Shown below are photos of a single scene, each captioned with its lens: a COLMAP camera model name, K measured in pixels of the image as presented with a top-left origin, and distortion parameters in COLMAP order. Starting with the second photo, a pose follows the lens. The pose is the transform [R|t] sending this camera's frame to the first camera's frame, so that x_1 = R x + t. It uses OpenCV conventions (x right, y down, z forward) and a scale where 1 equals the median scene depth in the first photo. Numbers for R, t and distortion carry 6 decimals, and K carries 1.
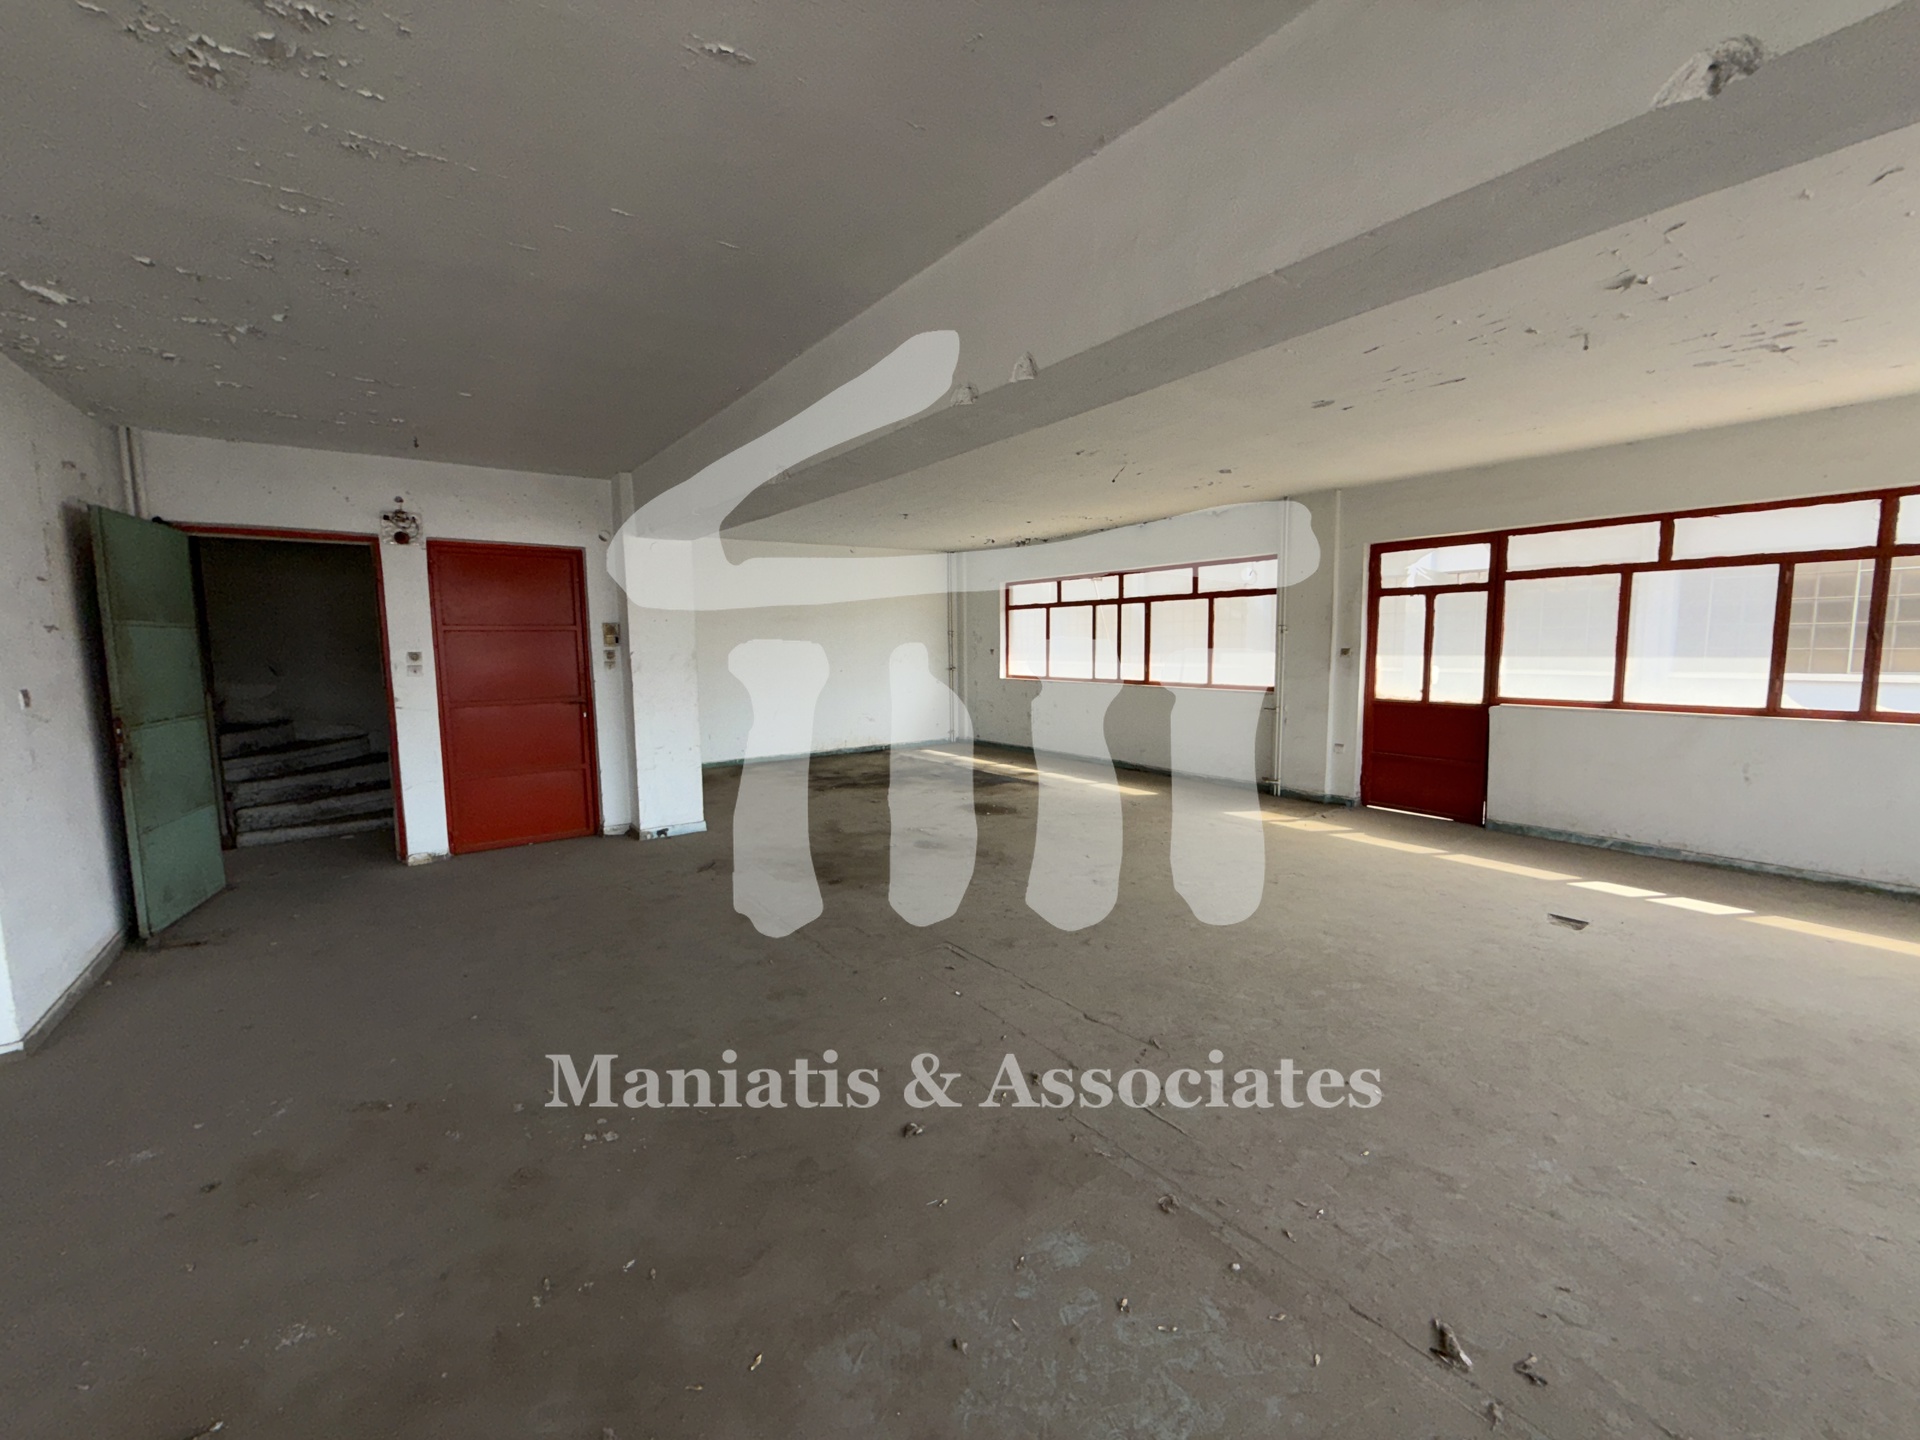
lens RADIAL K [[765.9, 0, 953.7], [0, 765.9, 718.8], [0, 0, 1]] dist [-0.000773, 0.000266]
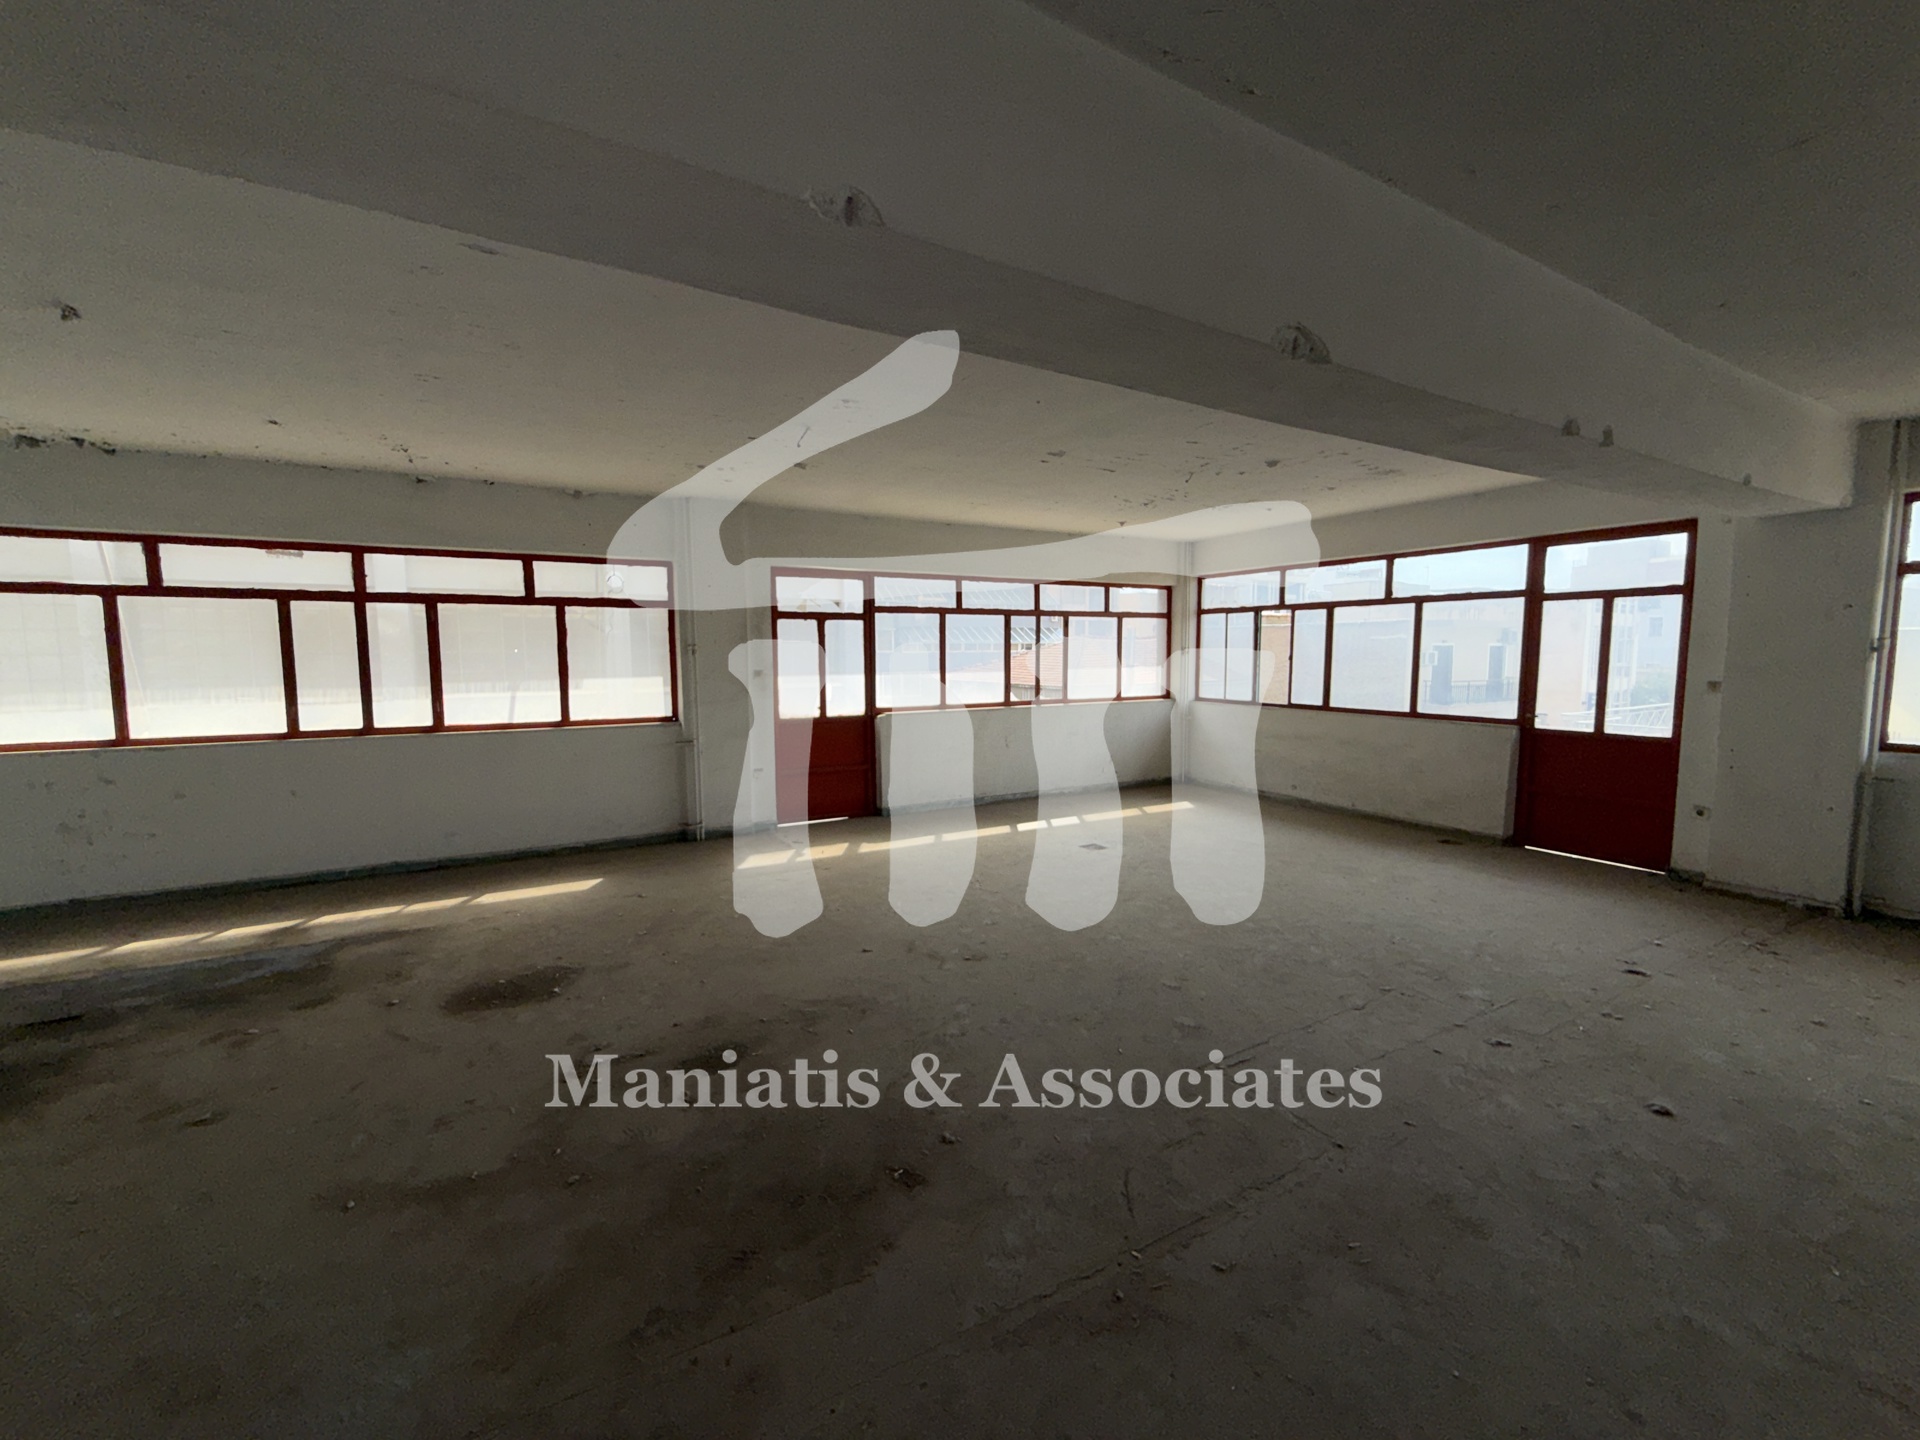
lens RADIAL K [[778.4, 0, 962.5], [0, 778.4, 656.8], [0, 0, 1]] dist [0.000864, 0.000084]
pose [[0.108705, 0.008469, 0.994038, -0.595449], [0.106835, 0.994073, -0.020153, -0.080726], [-0.988317, 0.108388, 0.107156, 0.853049]]
